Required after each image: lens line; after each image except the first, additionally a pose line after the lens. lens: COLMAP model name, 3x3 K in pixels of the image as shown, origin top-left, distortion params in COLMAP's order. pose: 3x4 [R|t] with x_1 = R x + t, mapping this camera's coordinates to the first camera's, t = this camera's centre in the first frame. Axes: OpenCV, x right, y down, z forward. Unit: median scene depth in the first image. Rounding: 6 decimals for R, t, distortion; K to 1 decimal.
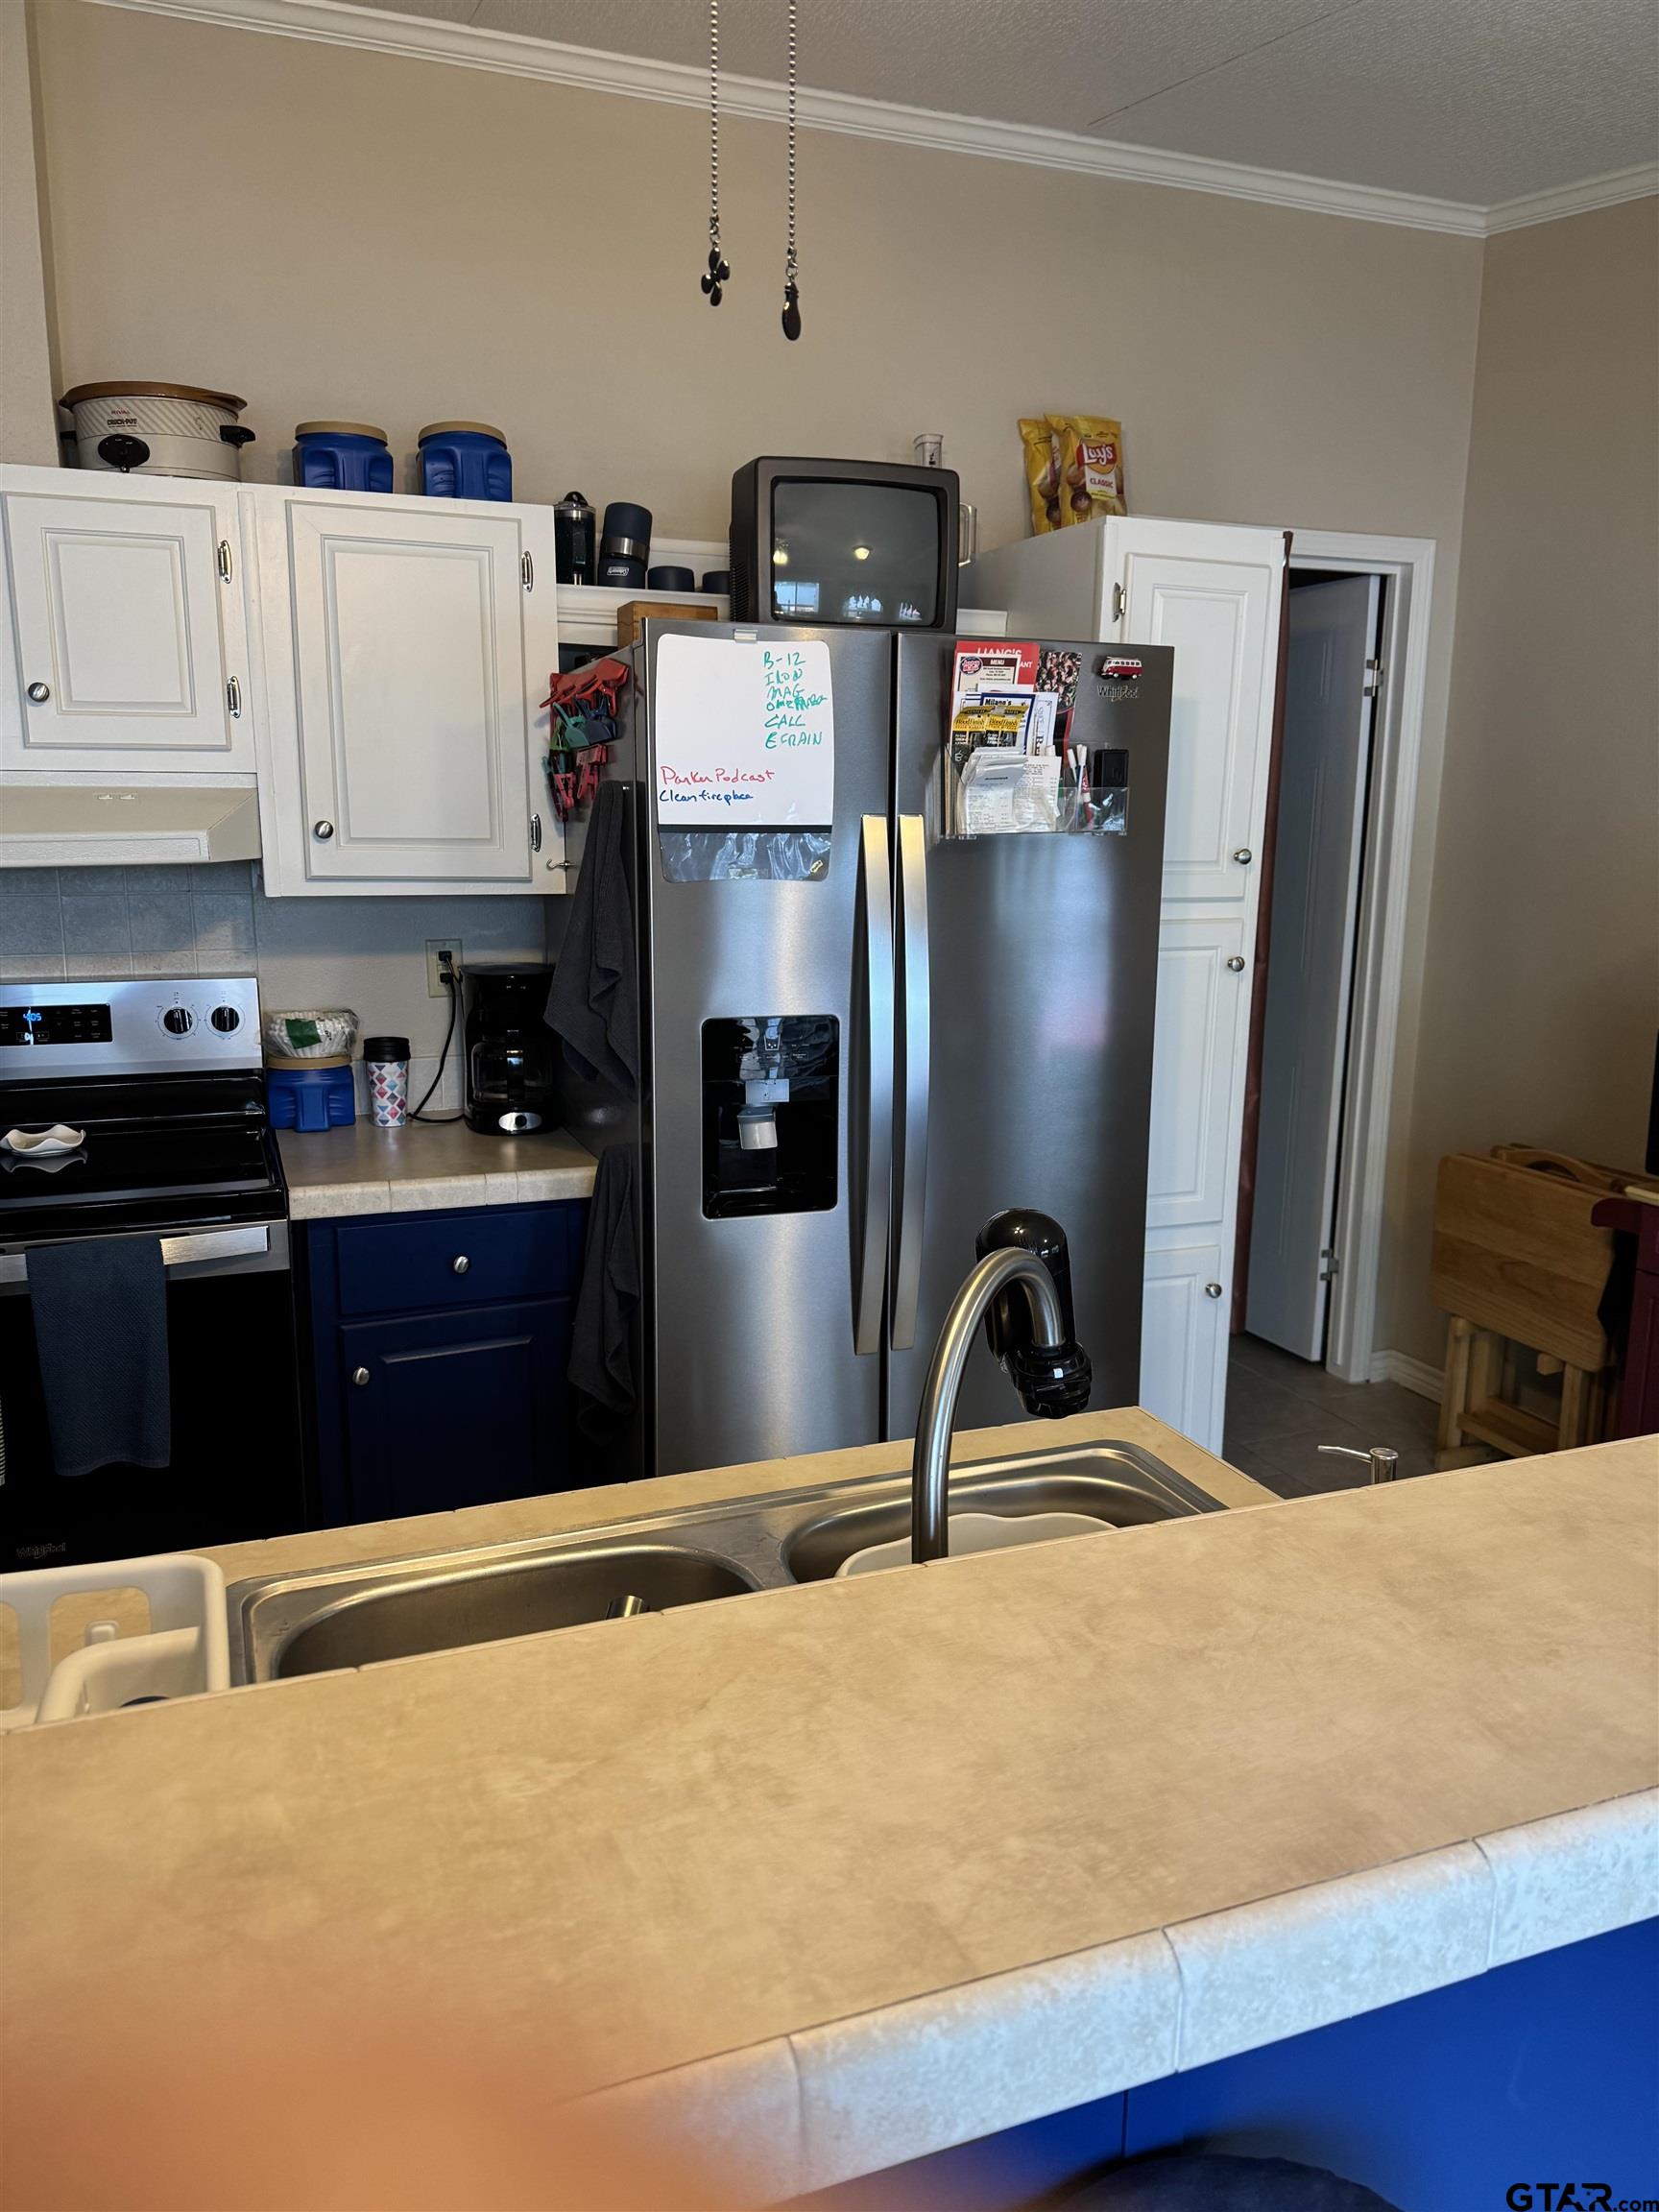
lens RADIAL K [[1580.3, 0, 832.4], [0, 1580.3, 1096.2], [0, 0, 1]] dist [0.065936, -0.137214]
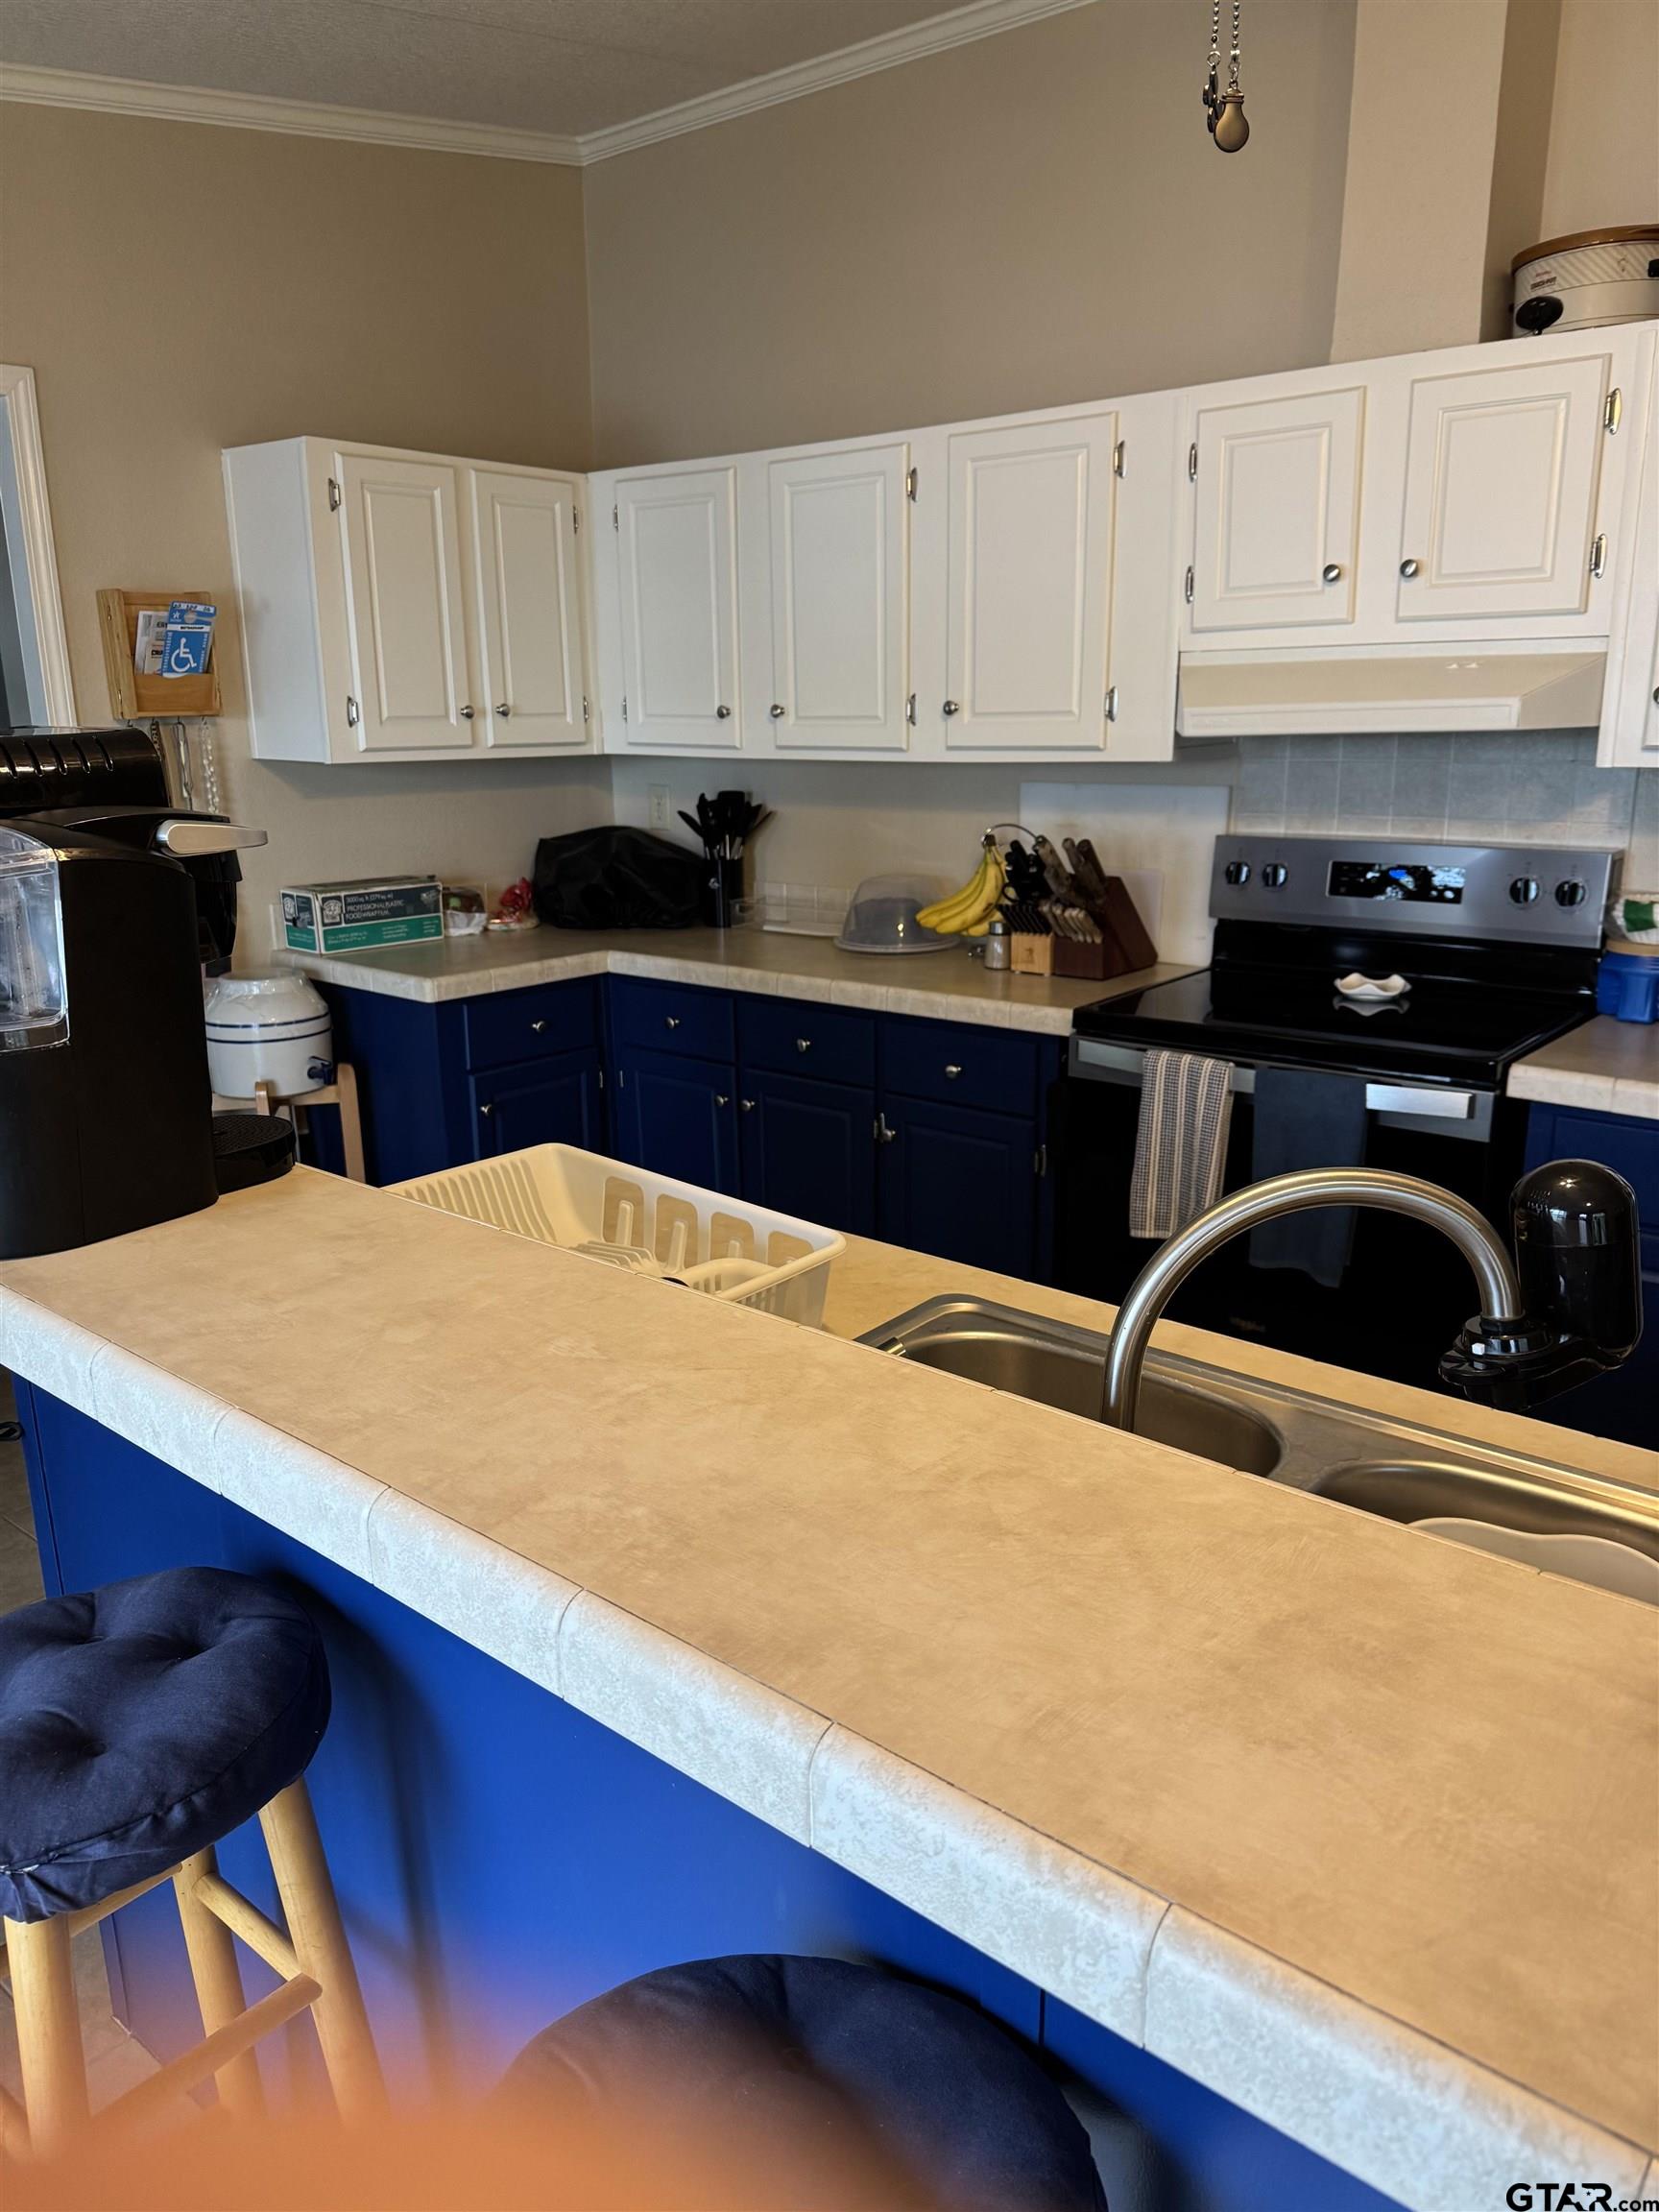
lens RADIAL K [[1570.3, 0, 800.5], [0, 1570.3, 1112.3], [0, 0, 1]] dist [0.107423, -0.167913]
pose [[0.455227, 0.210204, -0.865207, 0.312665], [-0.139073, 0.976592, 0.164092, -0.013936], [0.879447, 0.045628, 0.473805, 0.137547]]
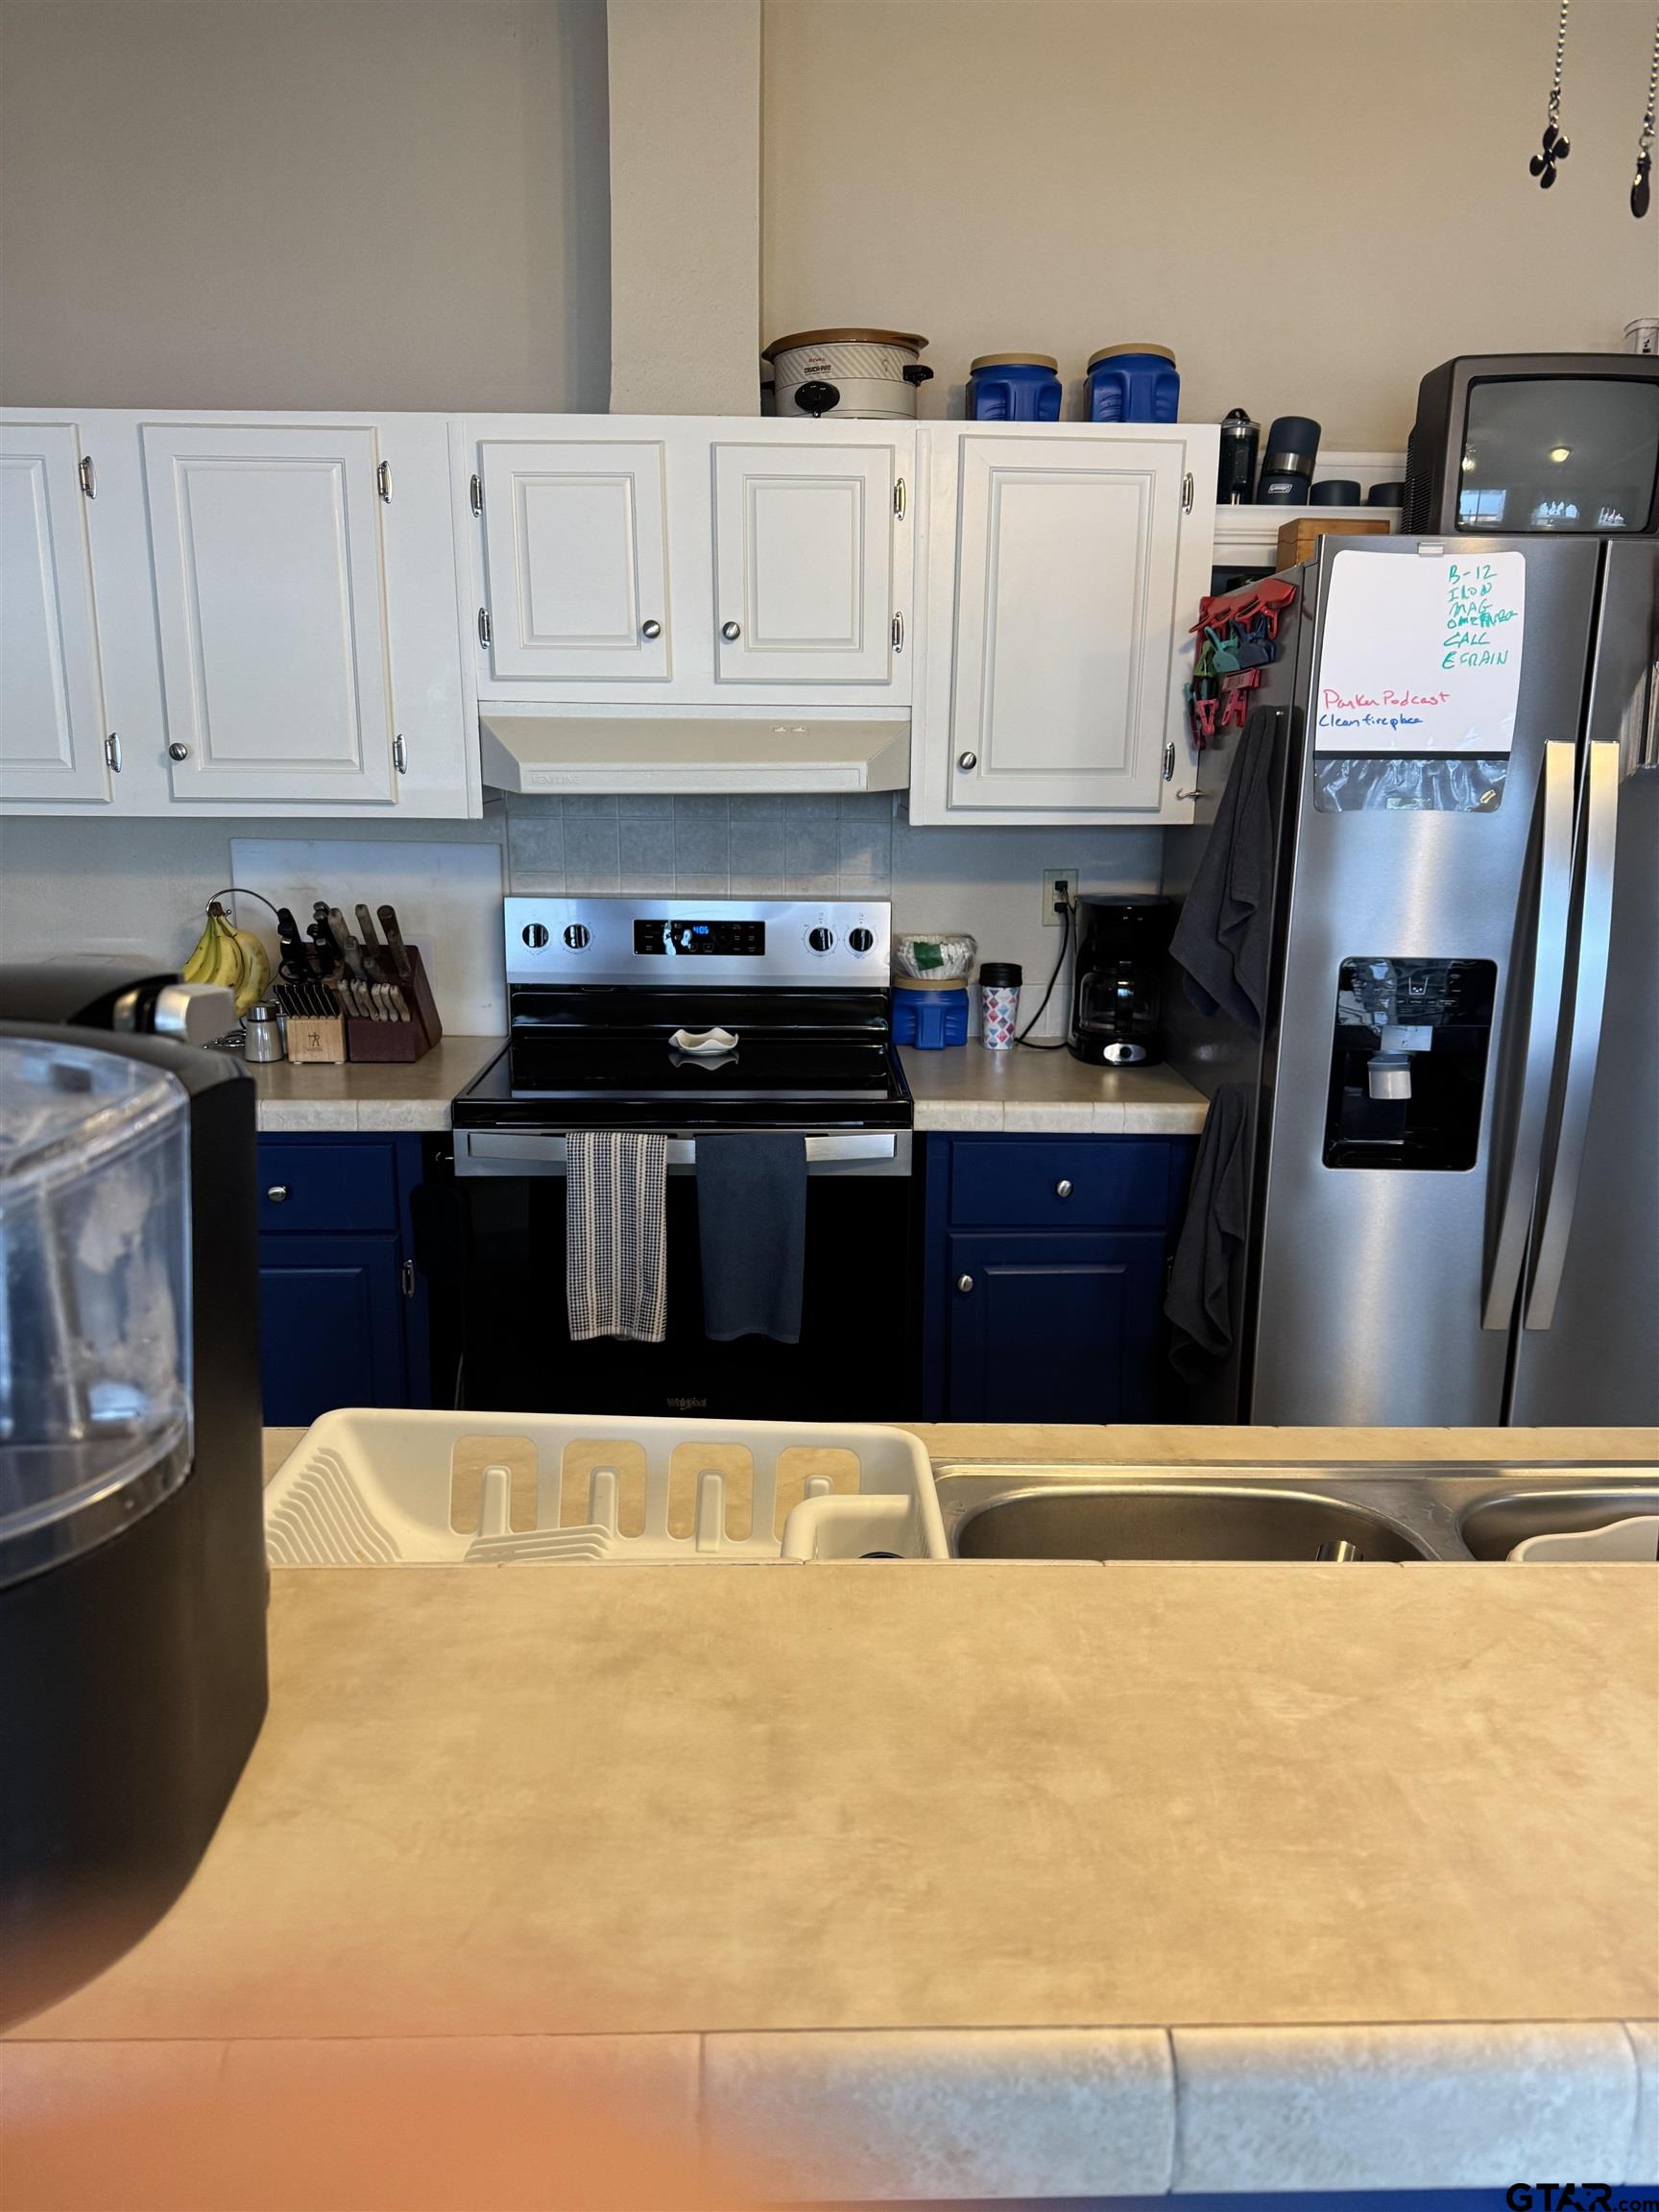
lens RADIAL K [[1571.9, 0, 818.5], [0, 1571.9, 1110.1], [0, 0, 1]] dist [0.051194, -0.087433]
pose [[0.937333, 0.080779, -0.338941, -0.045871], [-0.063561, 0.996074, 0.061615, 0.003330], [0.342588, -0.036211, 0.938788, -0.008924]]
